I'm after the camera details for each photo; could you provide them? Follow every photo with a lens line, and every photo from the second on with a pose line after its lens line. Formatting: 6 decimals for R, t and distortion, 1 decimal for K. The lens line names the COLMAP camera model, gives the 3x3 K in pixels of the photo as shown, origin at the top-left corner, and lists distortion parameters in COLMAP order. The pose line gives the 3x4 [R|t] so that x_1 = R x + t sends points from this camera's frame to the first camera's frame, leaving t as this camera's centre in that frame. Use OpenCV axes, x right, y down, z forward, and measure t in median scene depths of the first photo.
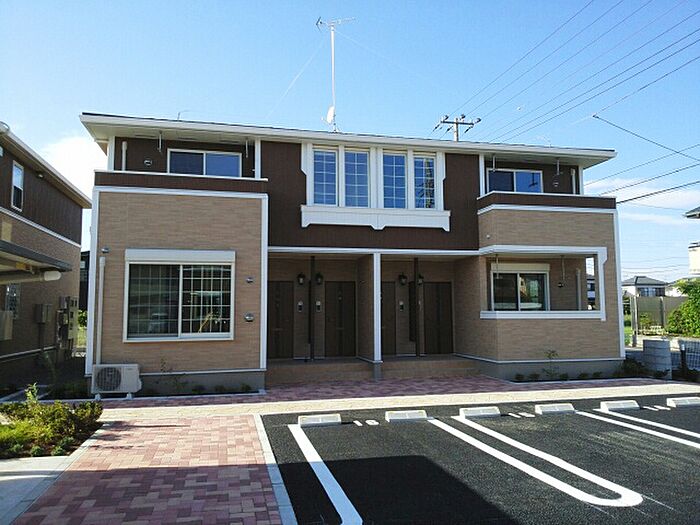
lens RADIAL K [[555.1, 0, 350.0], [0, 555.1, 262.5], [0, 0, 1]] dist [-0.002374, -0.007456]
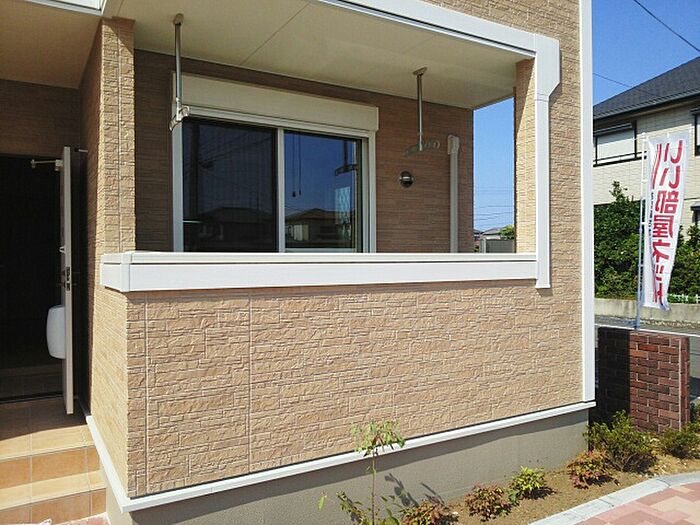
lens RADIAL K [[555.1, 0, 350.0], [0, 555.1, 262.5], [0, 0, 1]] dist [-0.002374, -0.007456]
pose [[0.953015, -0.000917, 0.302920, 0.276399], [-0.026918, 0.995783, 0.087700, 0.071310], [-0.301723, -0.091734, 0.948972, 0.775653]]
